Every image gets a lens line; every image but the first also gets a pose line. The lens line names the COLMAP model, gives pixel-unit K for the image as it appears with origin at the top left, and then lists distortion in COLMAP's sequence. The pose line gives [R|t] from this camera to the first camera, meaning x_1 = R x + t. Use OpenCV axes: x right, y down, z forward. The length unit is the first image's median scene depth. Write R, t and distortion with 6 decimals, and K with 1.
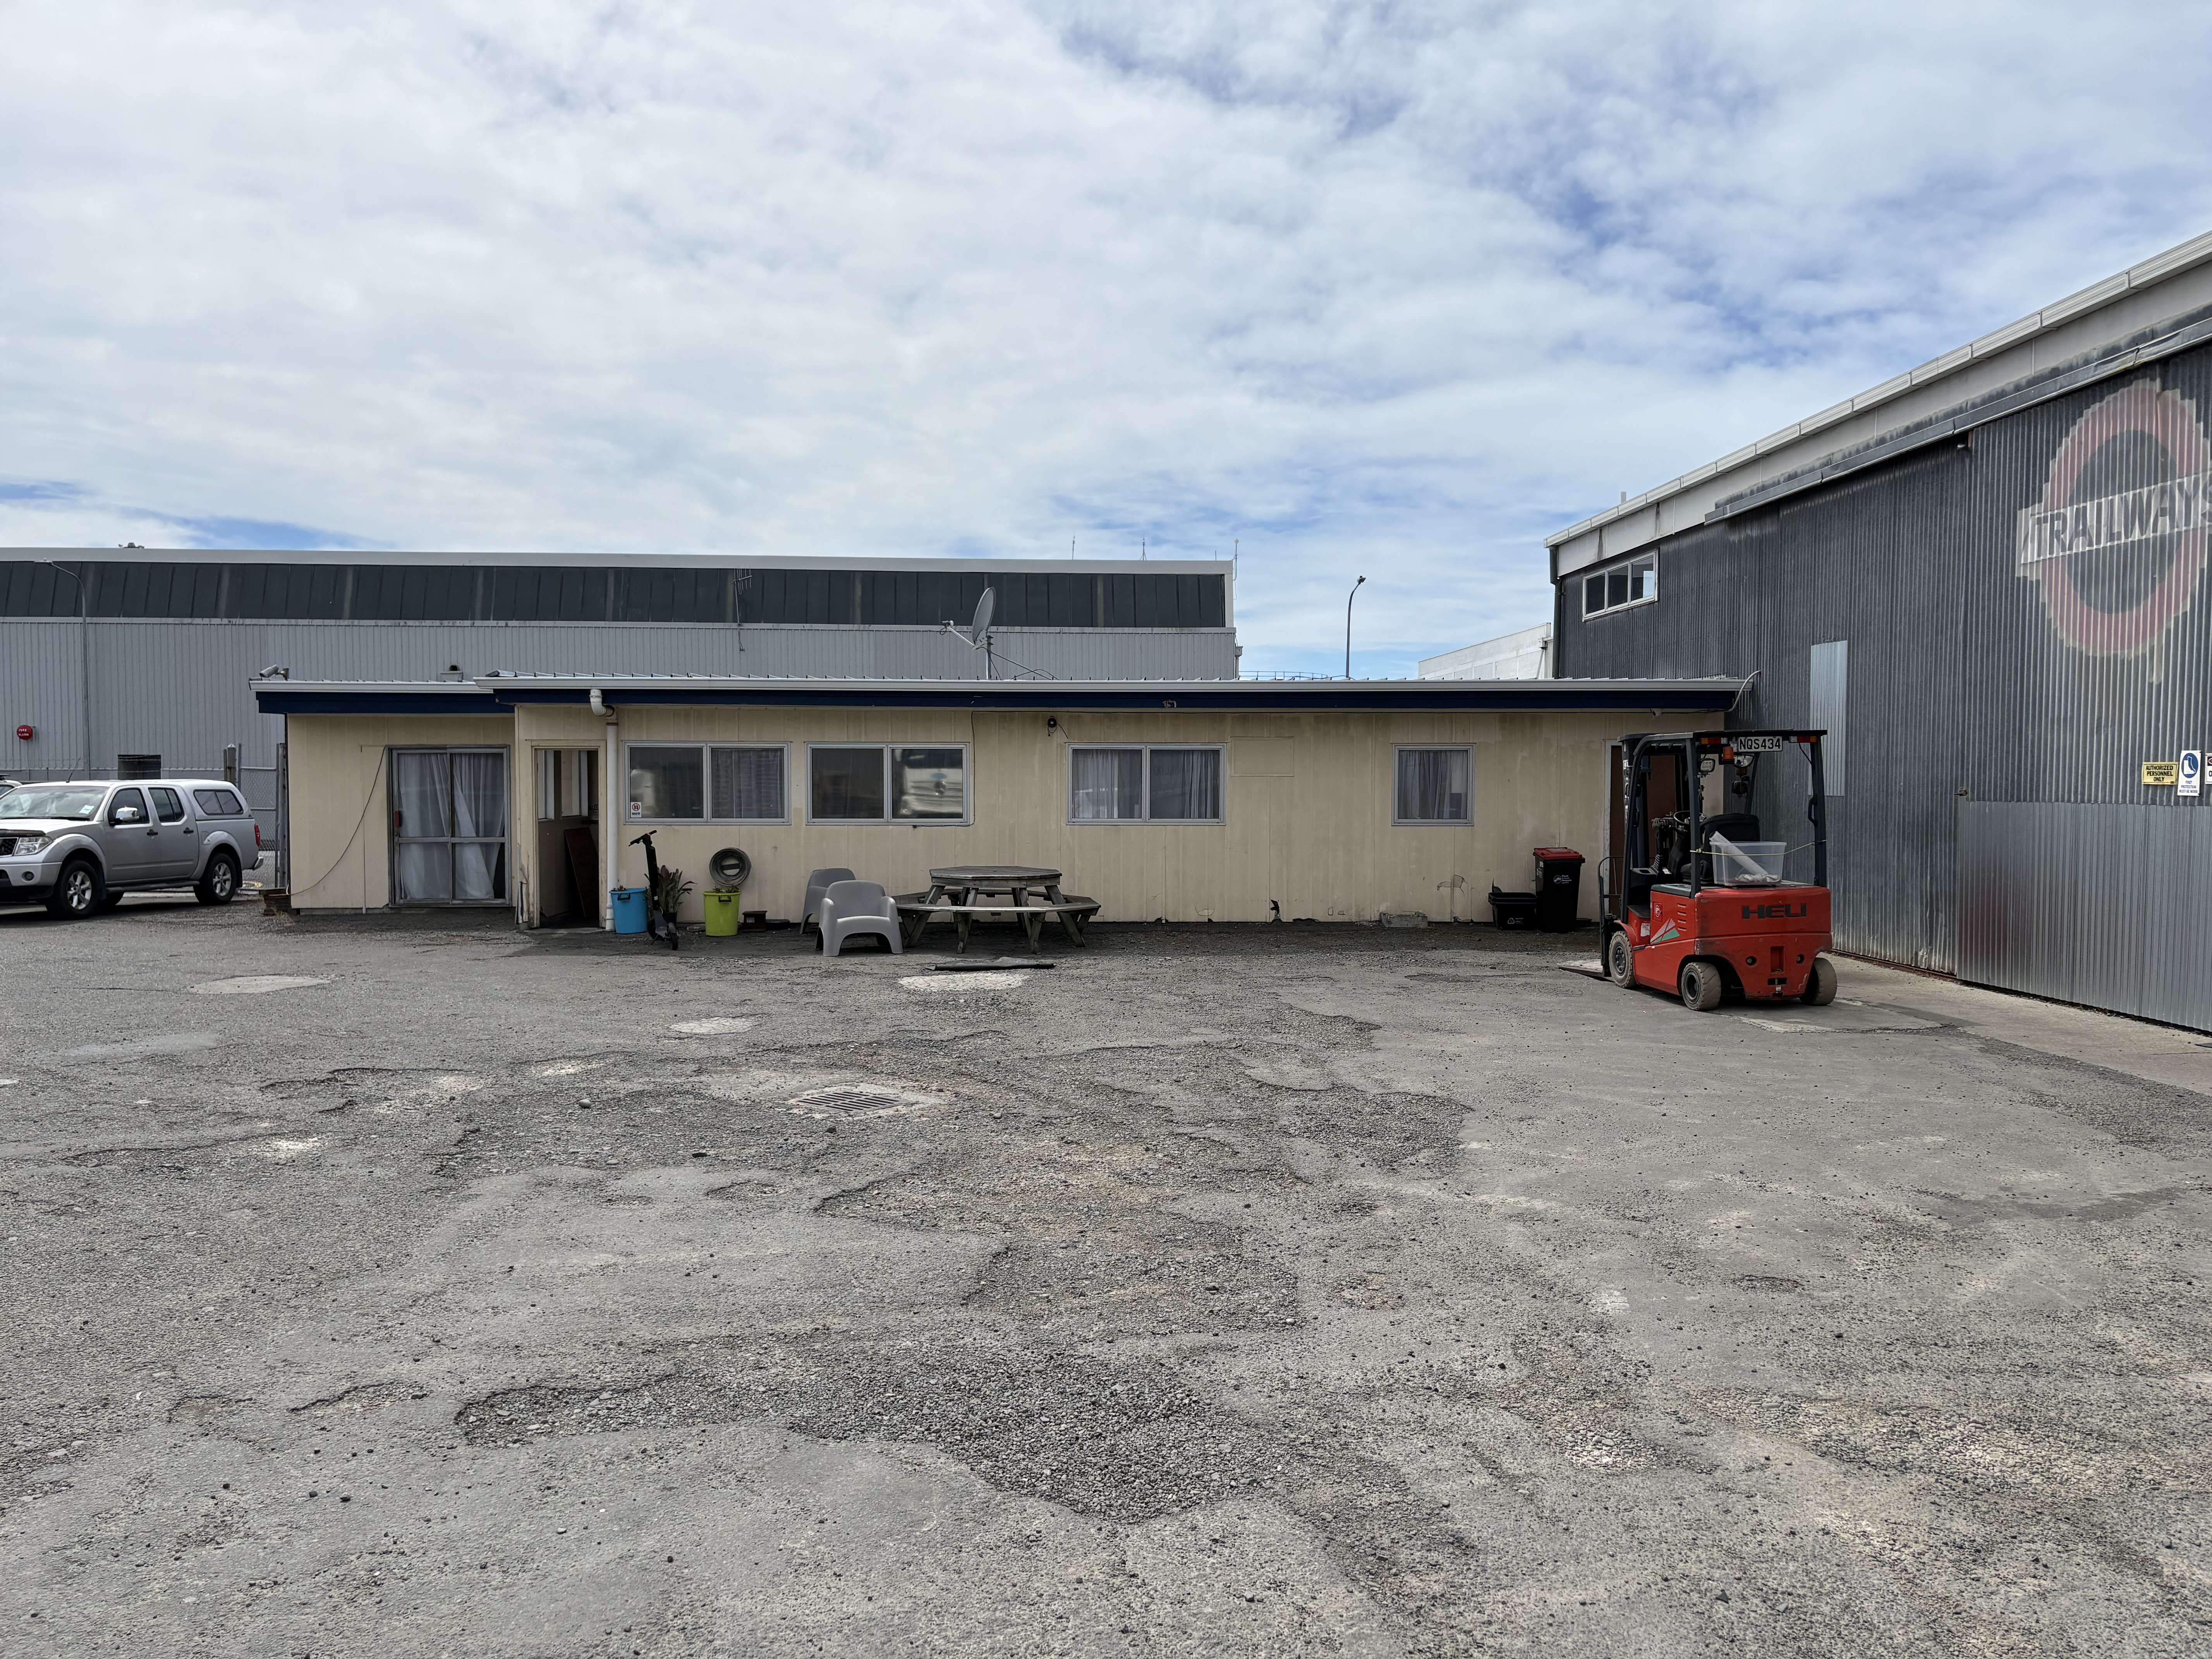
lens RADIAL K [[1666.4, 0, 1089.2], [0, 1666.4, 845.4], [0, 0, 1]] dist [0.037684, -0.020141]
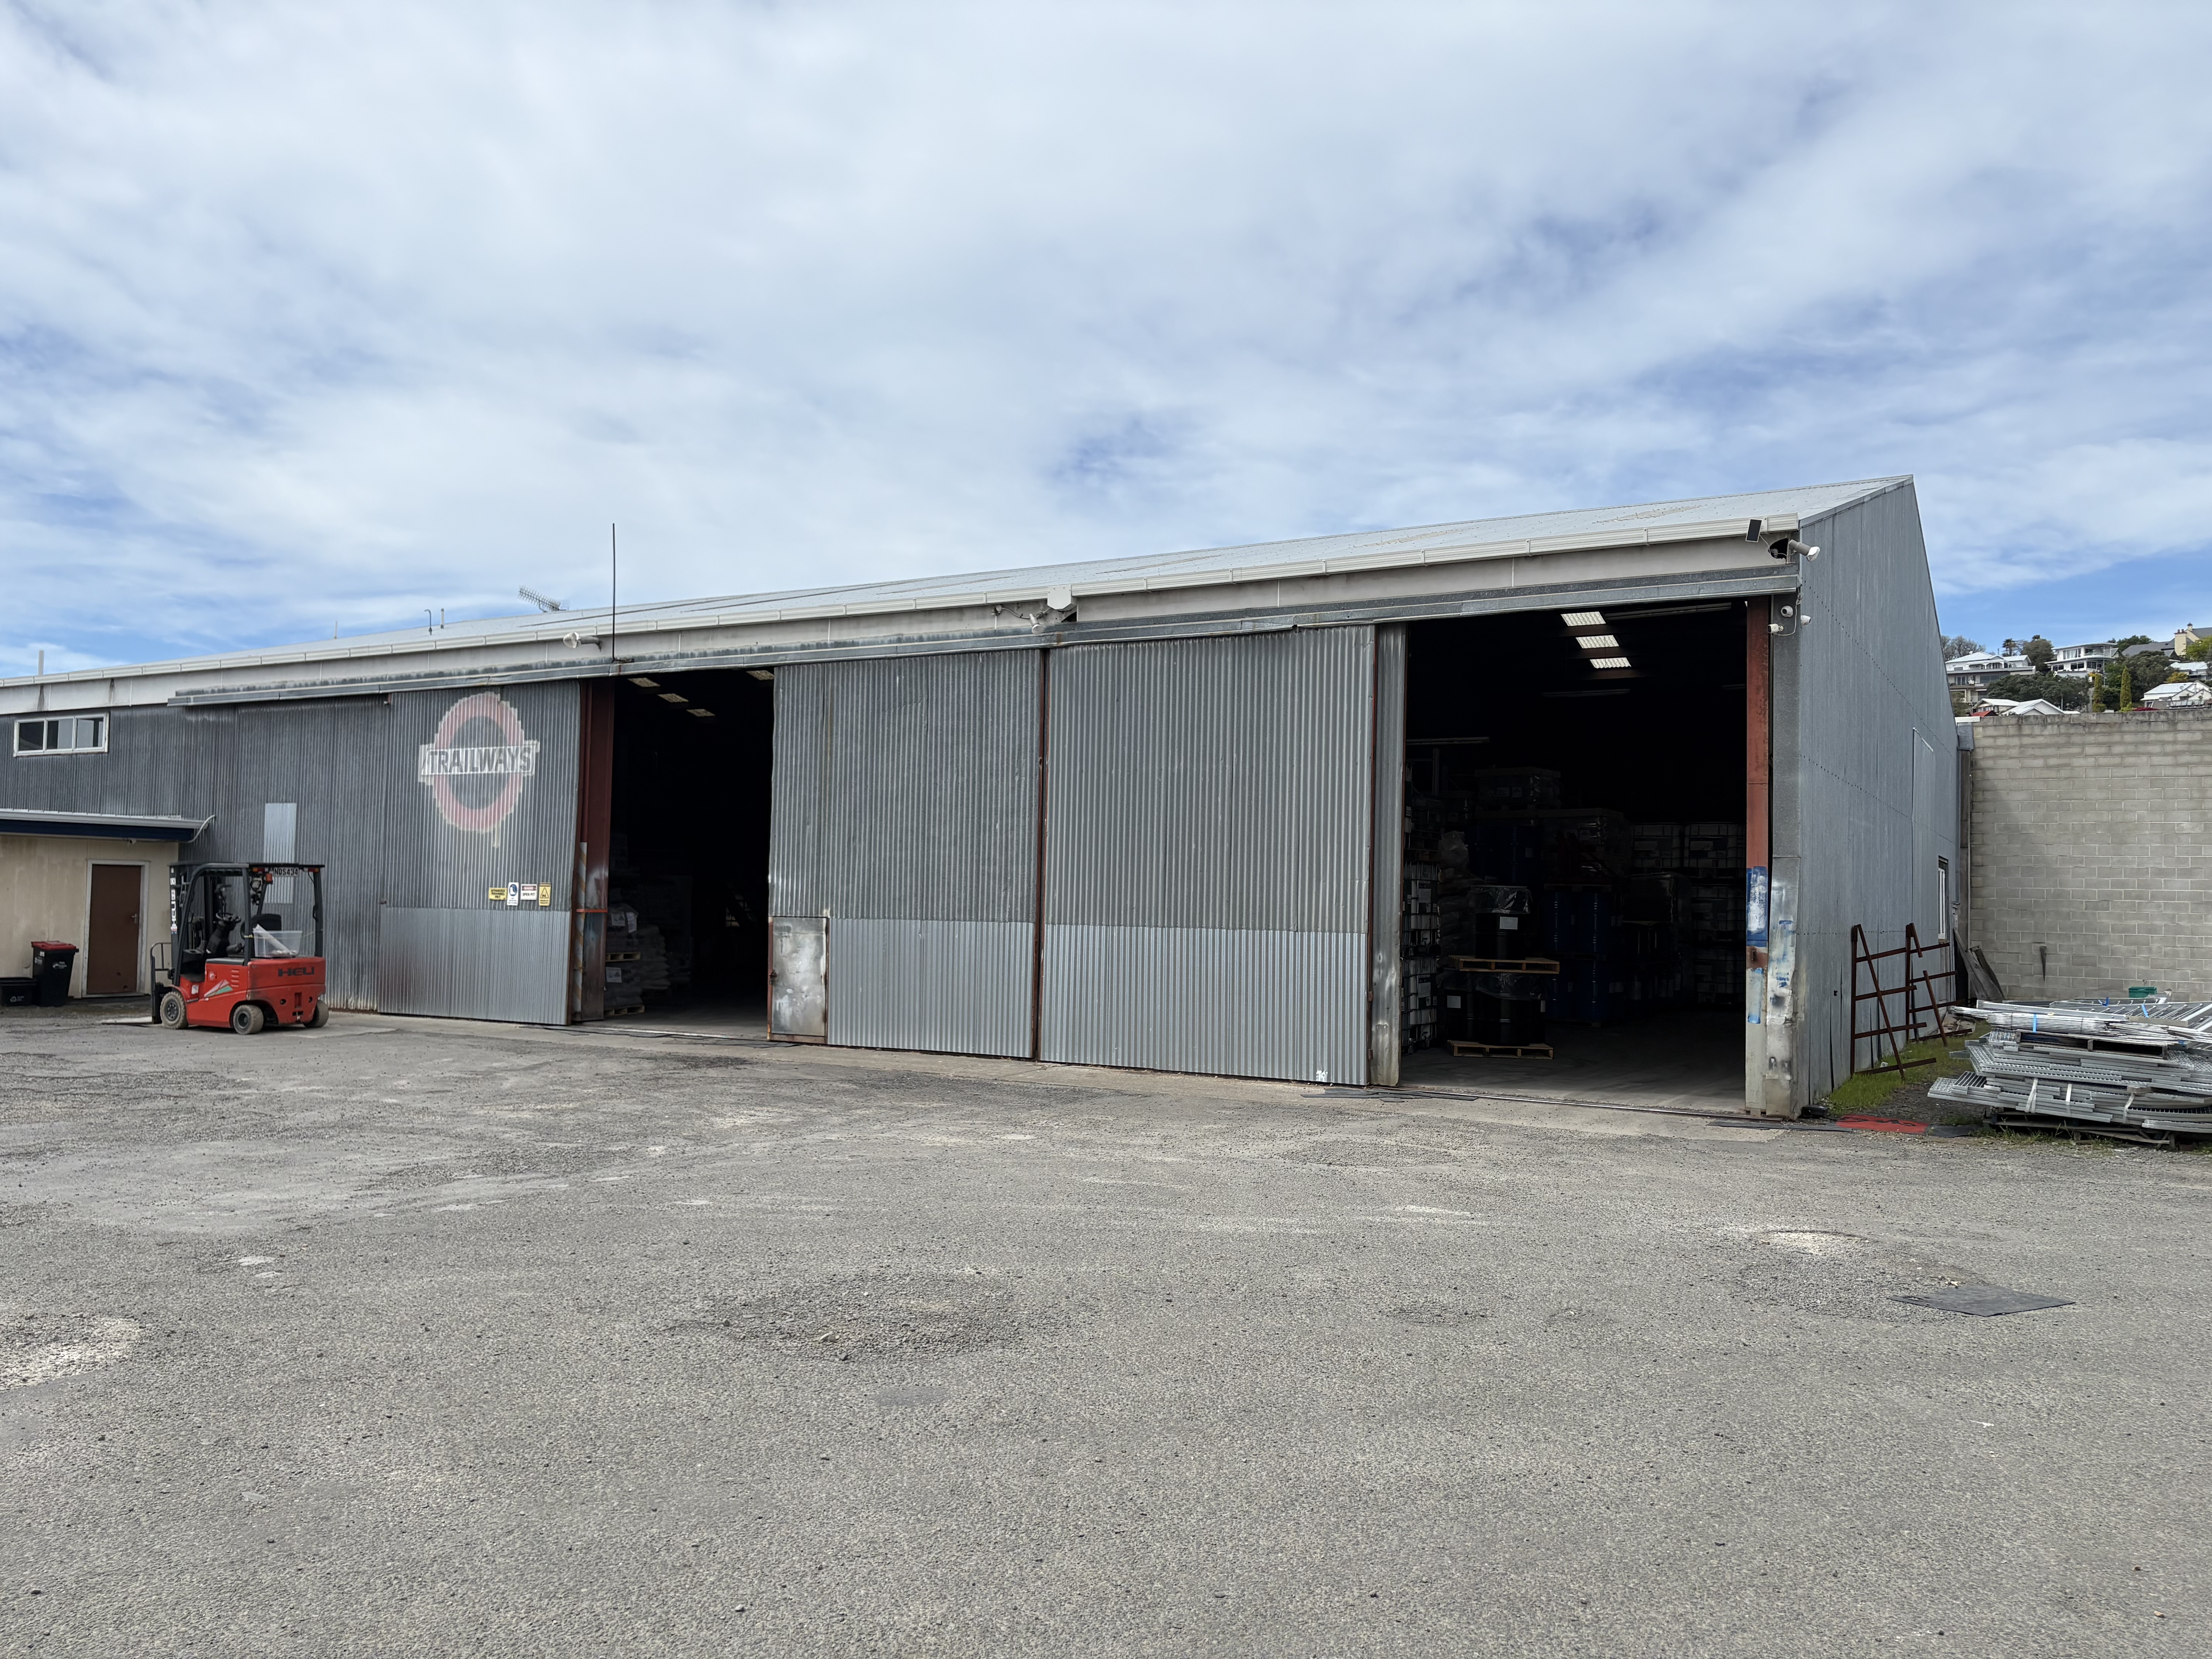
lens RADIAL K [[1666.4, 0, 1121.3], [0, 1666.4, 823.8], [0, 0, 1]] dist [0.037684, -0.020141]
pose [[0.531335, 0.052429, 0.845538, -0.555986], [0.014318, 0.997385, -0.070843, 0.021385], [-0.847041, 0.049748, 0.529195, -0.571444]]
